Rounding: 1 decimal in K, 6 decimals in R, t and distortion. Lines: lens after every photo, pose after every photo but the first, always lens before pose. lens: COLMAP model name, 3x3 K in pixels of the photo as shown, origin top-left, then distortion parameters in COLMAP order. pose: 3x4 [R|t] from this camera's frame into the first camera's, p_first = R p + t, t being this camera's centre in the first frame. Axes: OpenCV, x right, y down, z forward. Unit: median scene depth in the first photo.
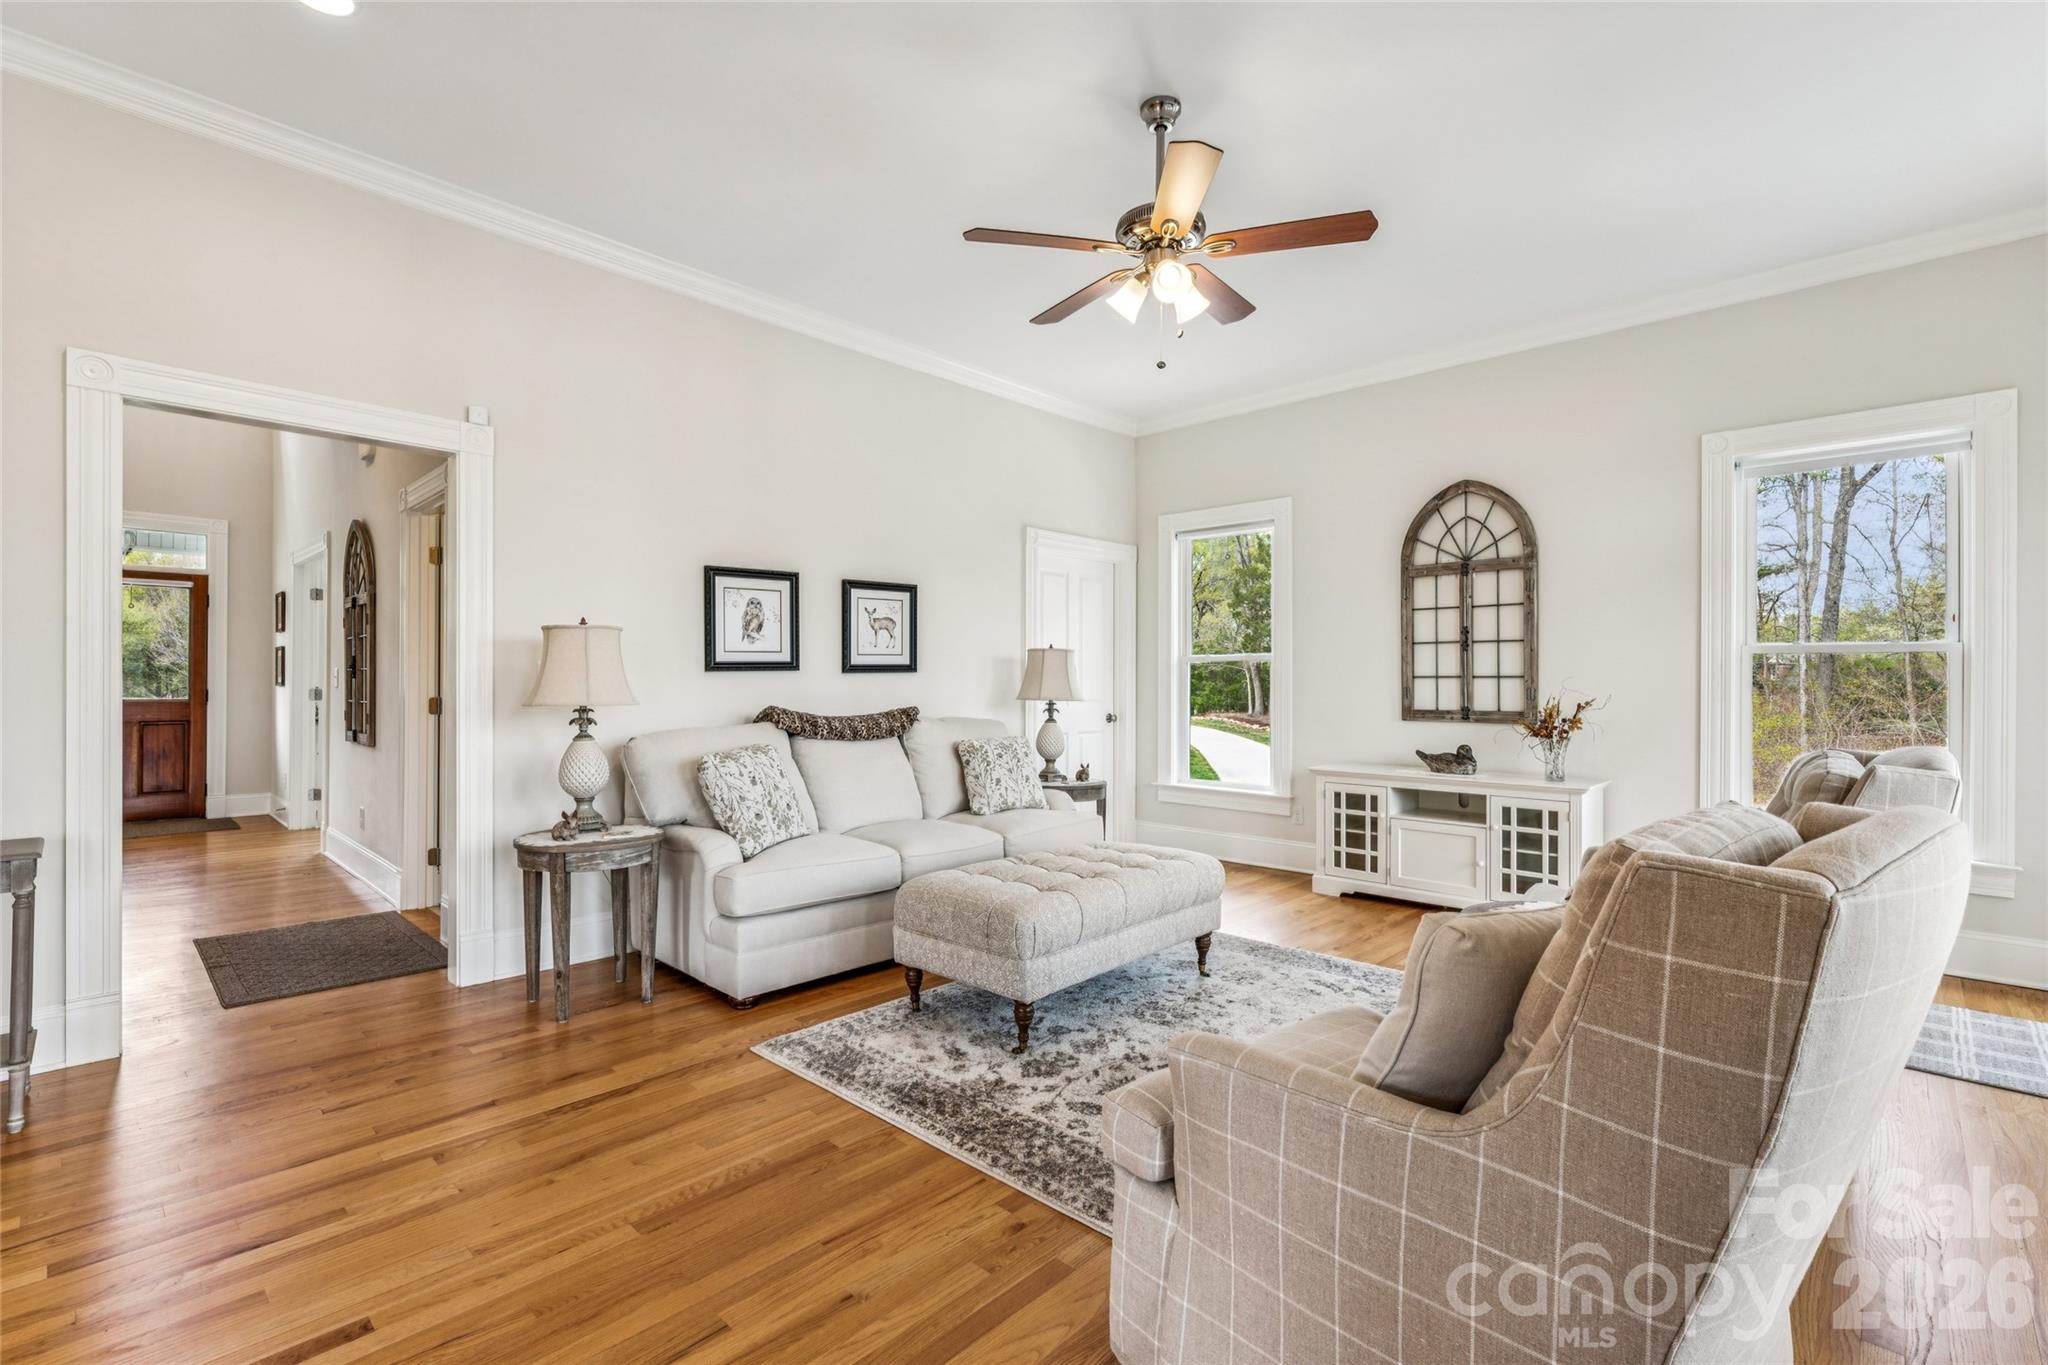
lens RADIAL K [[907.3, 0, 1027.1], [0, 907.3, 677.0], [0, 0, 1]] dist [-0.001205, -0.000043]
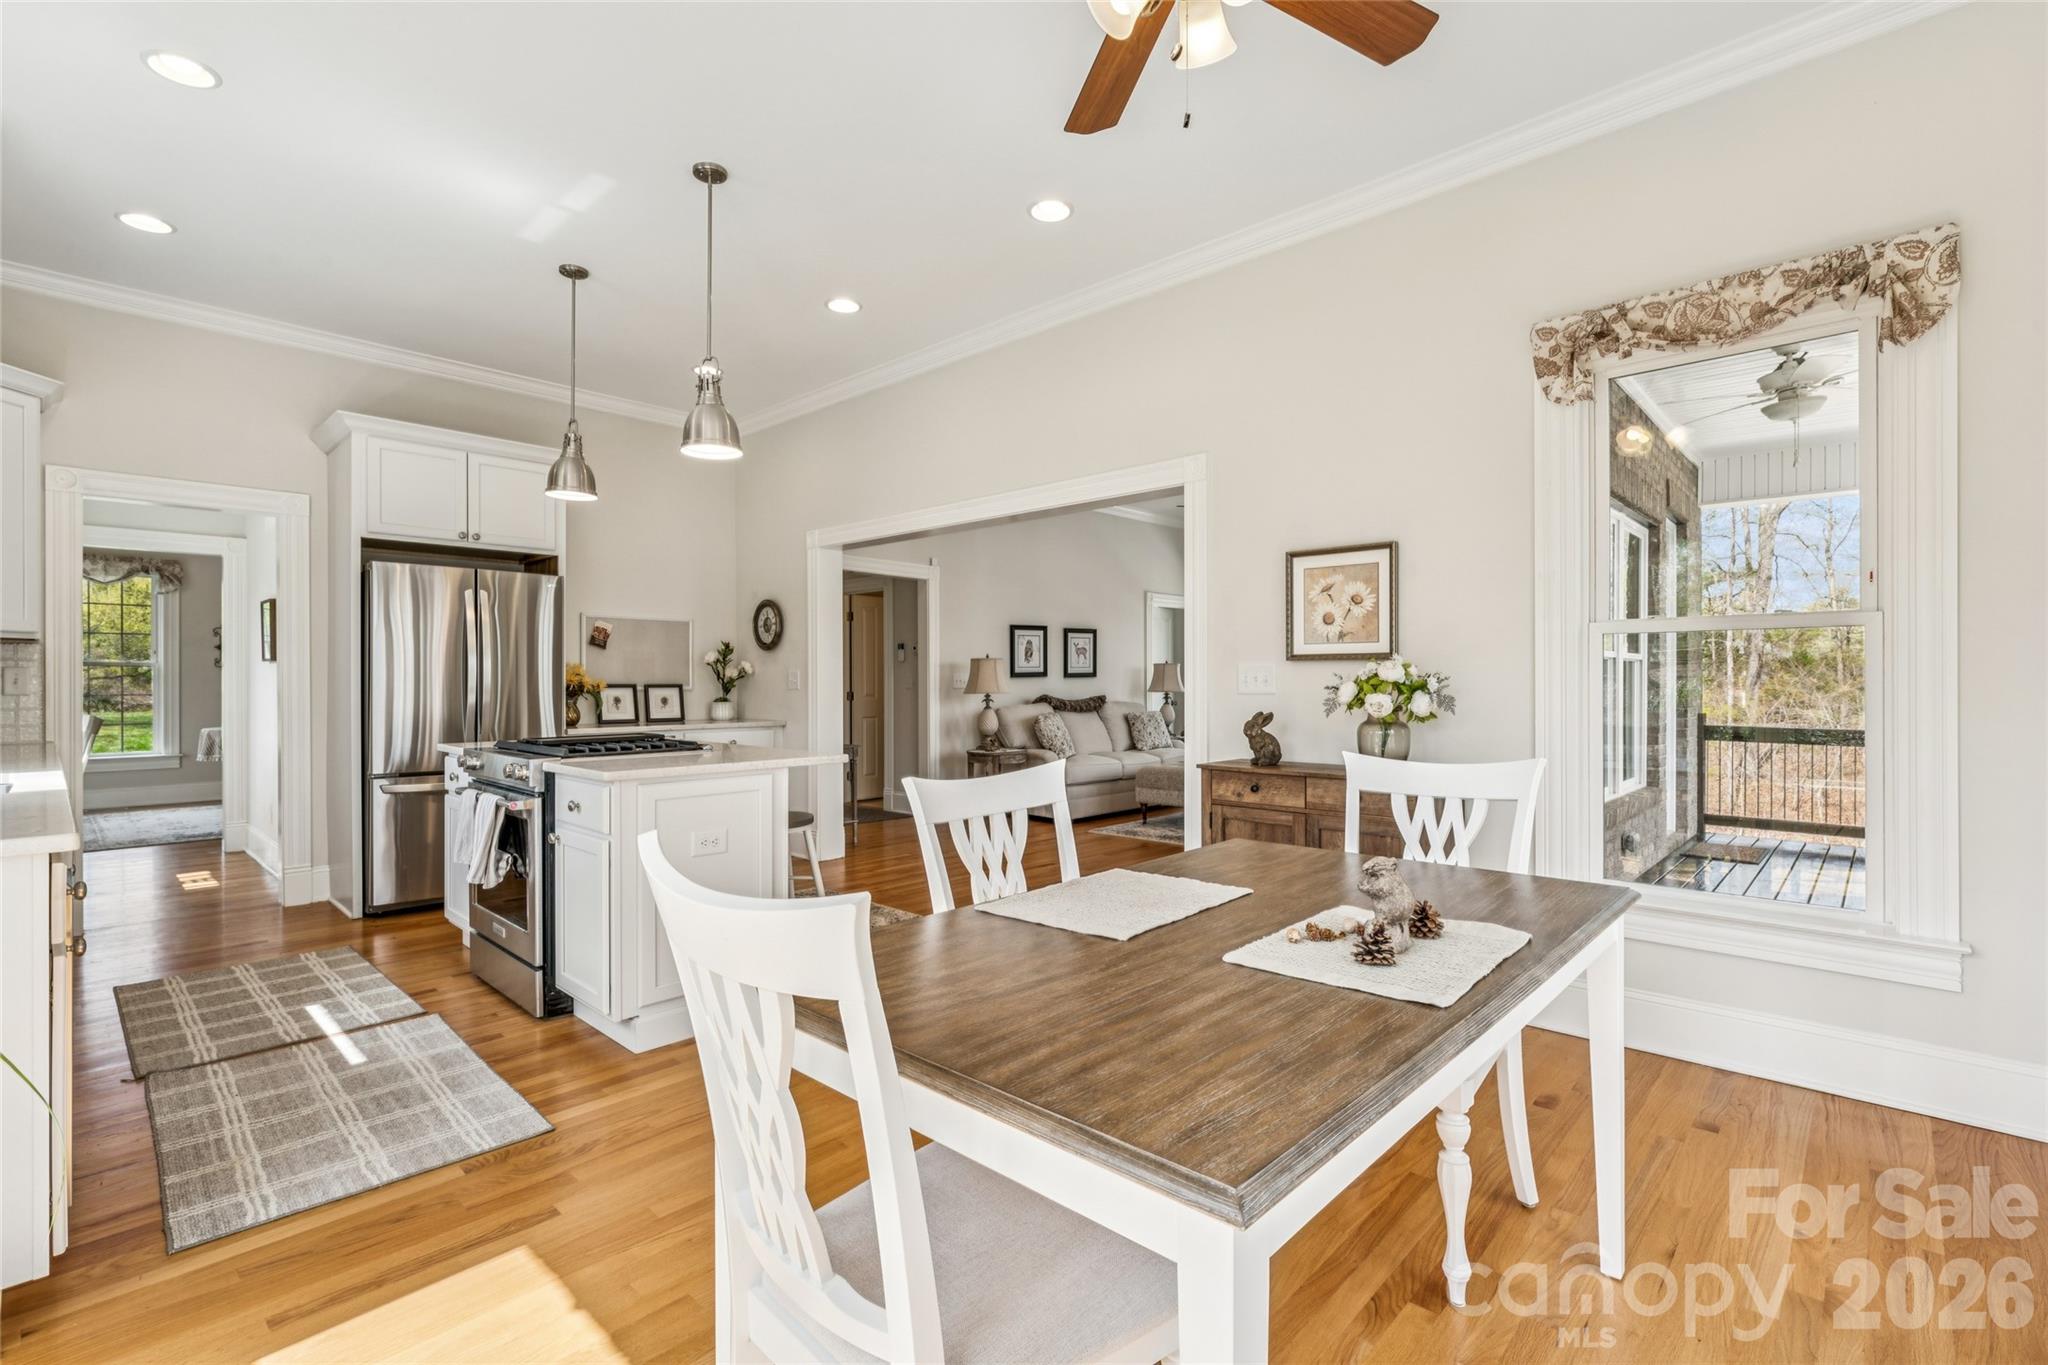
lens RADIAL K [[927.8, 0, 1024.8], [0, 927.8, 682.6], [0, 0, 1]] dist [0.001113, -0.000059]
pose [[0.999913, -0.007265, 0.011014, -0.312852], [0.007218, 0.999965, 0.004347, -0.003237], [-0.011046, -0.004267, 0.999930, -0.943090]]
